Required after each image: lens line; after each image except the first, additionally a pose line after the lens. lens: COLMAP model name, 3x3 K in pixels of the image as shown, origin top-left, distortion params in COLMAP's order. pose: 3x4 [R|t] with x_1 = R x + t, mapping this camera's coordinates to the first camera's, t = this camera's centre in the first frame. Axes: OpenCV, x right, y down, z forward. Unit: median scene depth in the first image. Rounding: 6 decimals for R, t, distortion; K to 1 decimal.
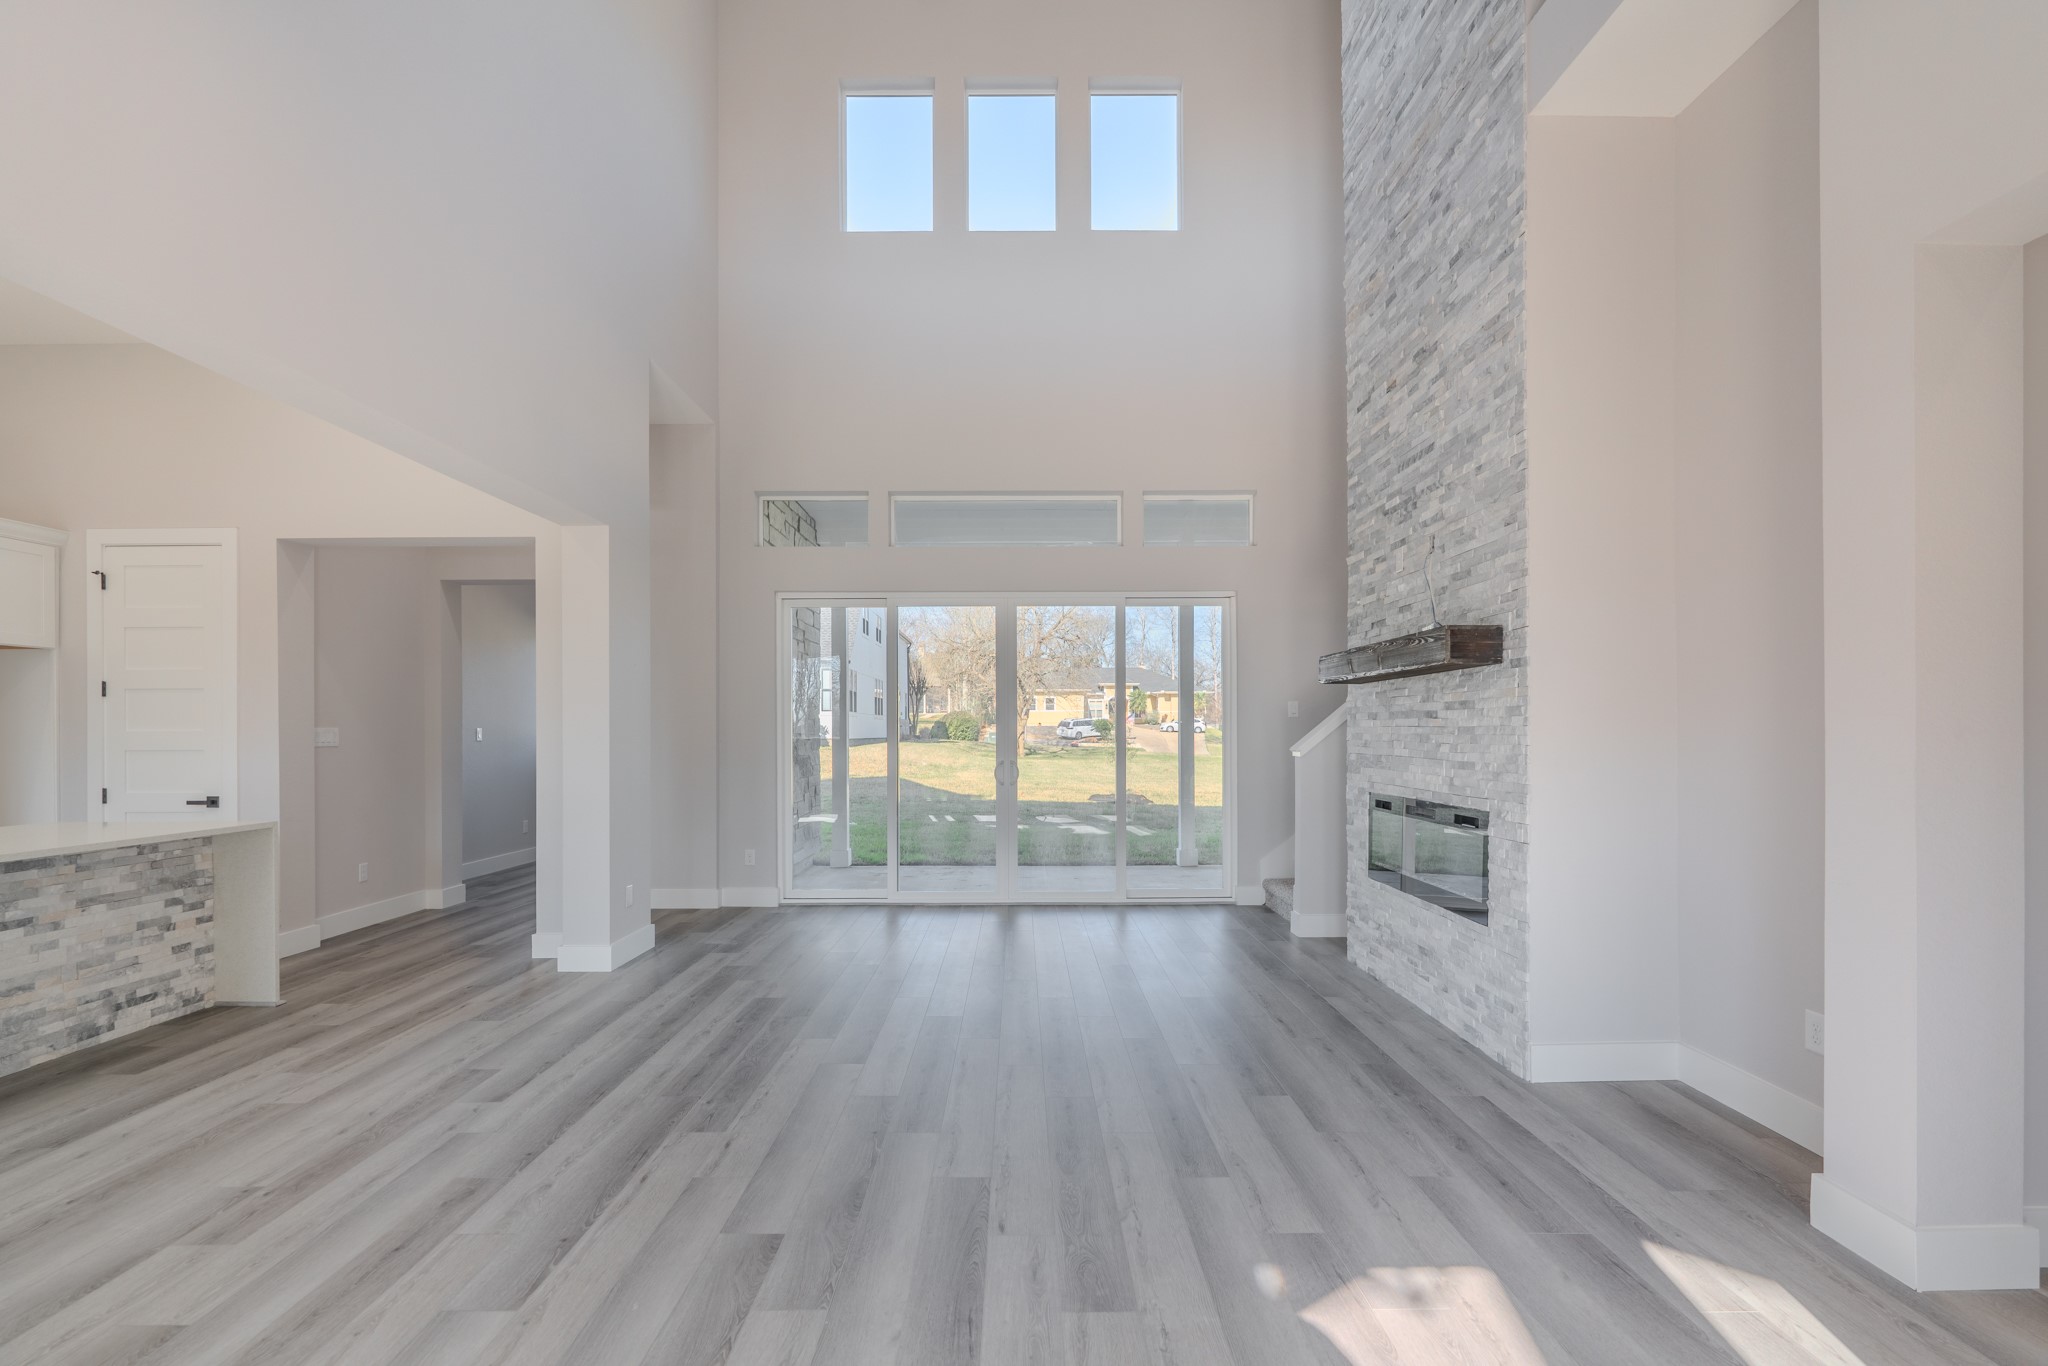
lens RADIAL K [[902.5, 0, 1012.5], [0, 902.5, 730.3], [0, 0, 1]] dist [-0.008153, 0.001293]
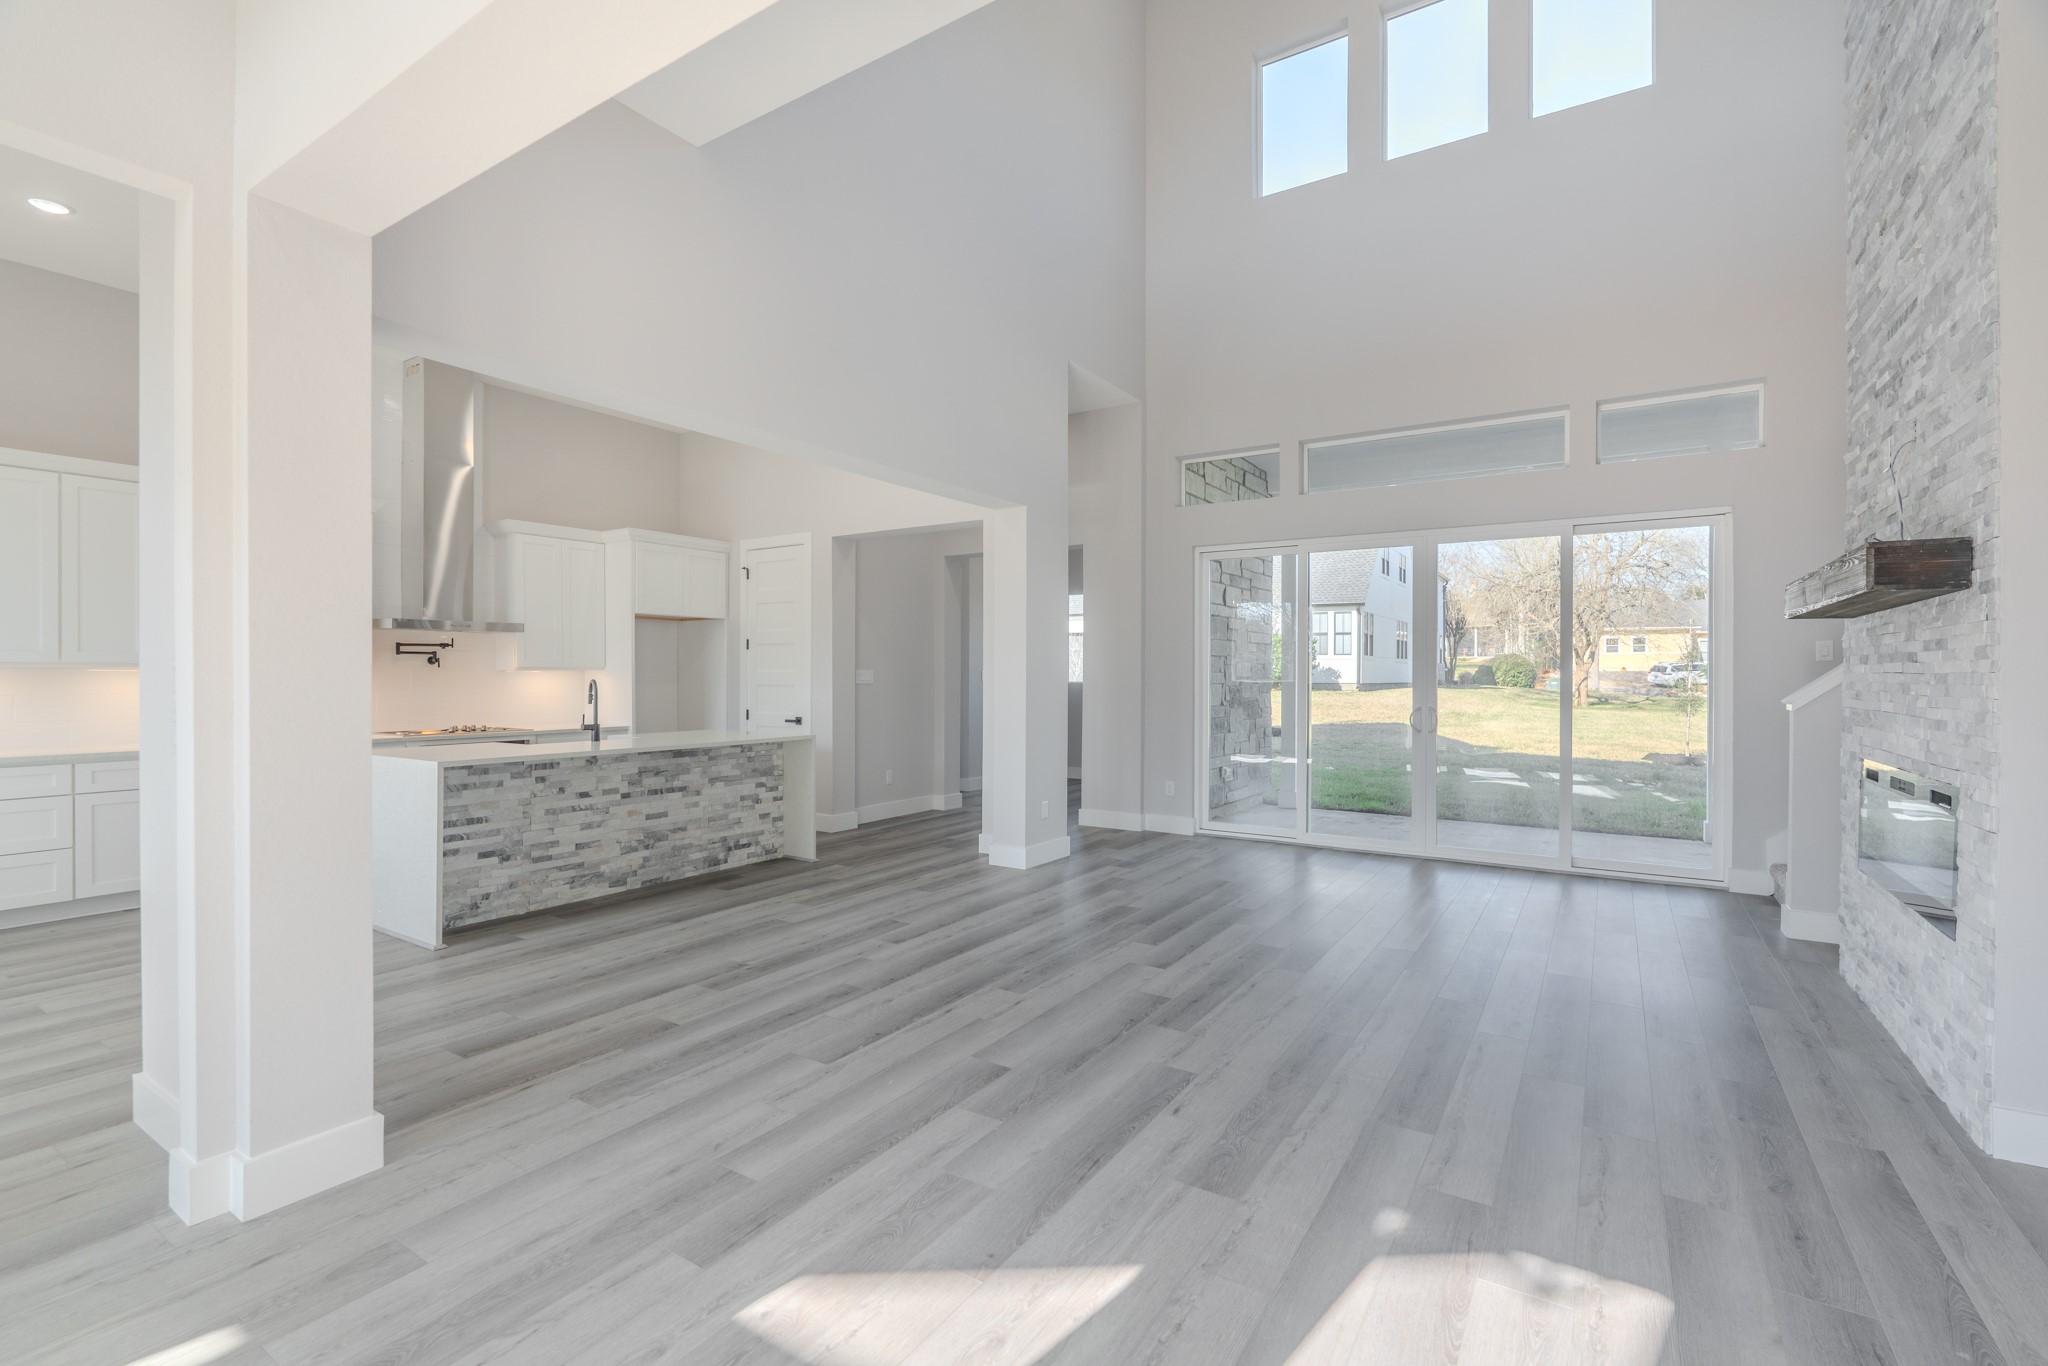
lens RADIAL K [[902.5, 0, 1024.9], [0, 902.5, 671.7], [0, 0, 1]] dist [-0.008153, 0.001293]
pose [[0.842382, 0.004923, -0.538858, 0.258934], [-0.006473, 0.999979, -0.000982, 0.000430], [0.538841, 0.004316, 0.842396, -0.037310]]
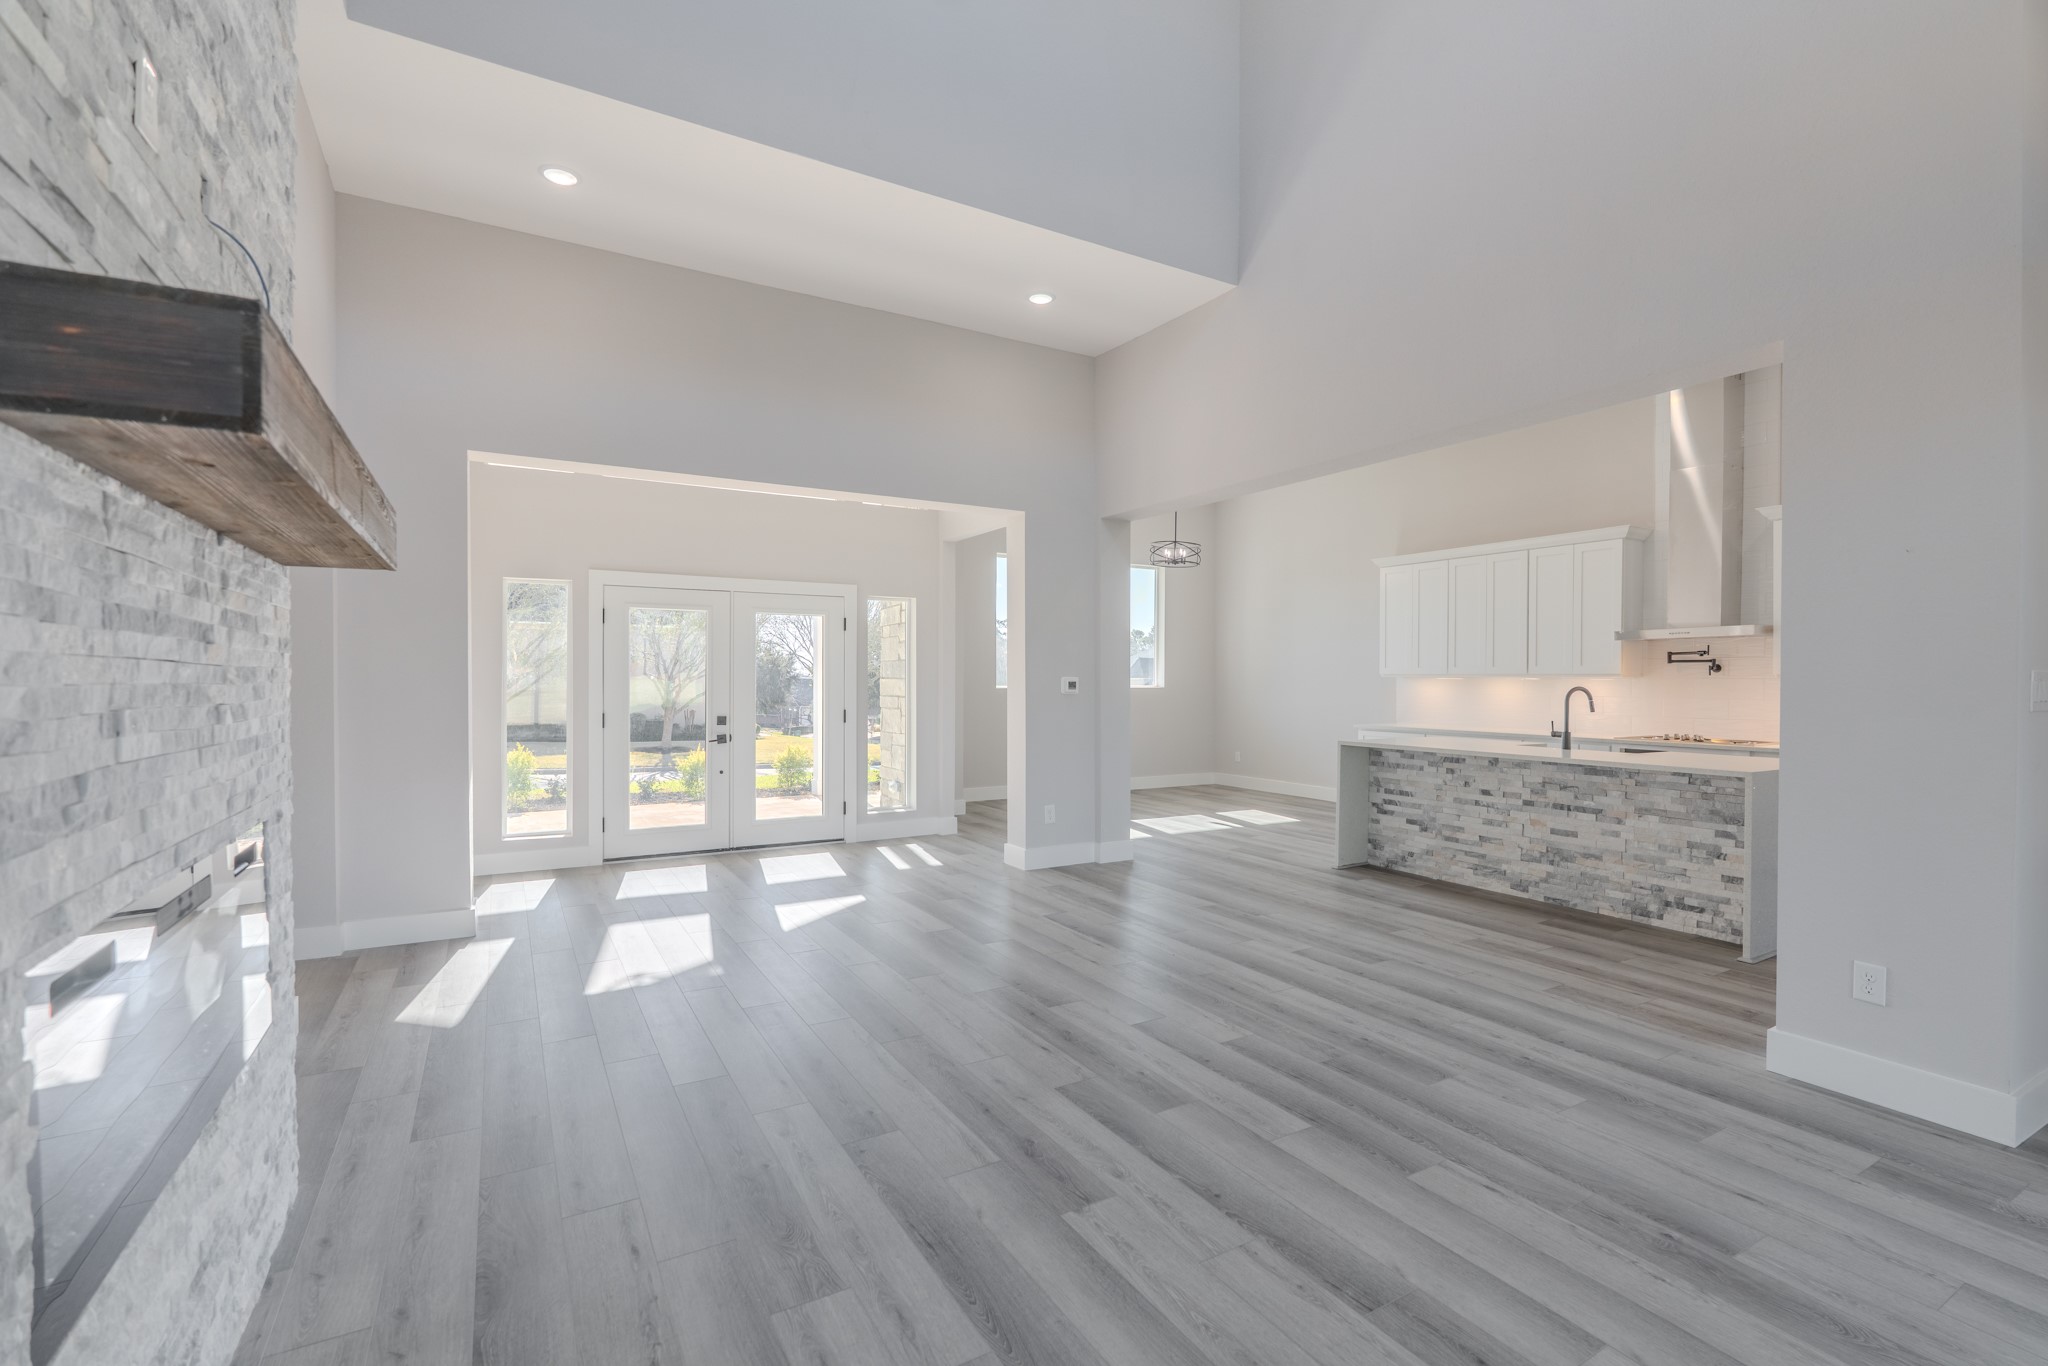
lens RADIAL K [[902.5, 0, 1028.0], [0, 902.5, 697.1], [0, 0, 1]] dist [-0.008153, 0.001293]
pose [[-0.861504, 0.009229, -0.507668, 0.361894], [-0.000901, 0.999805, 0.019705, 0.002705], [0.507751, 0.017433, -0.861328, 1.546836]]
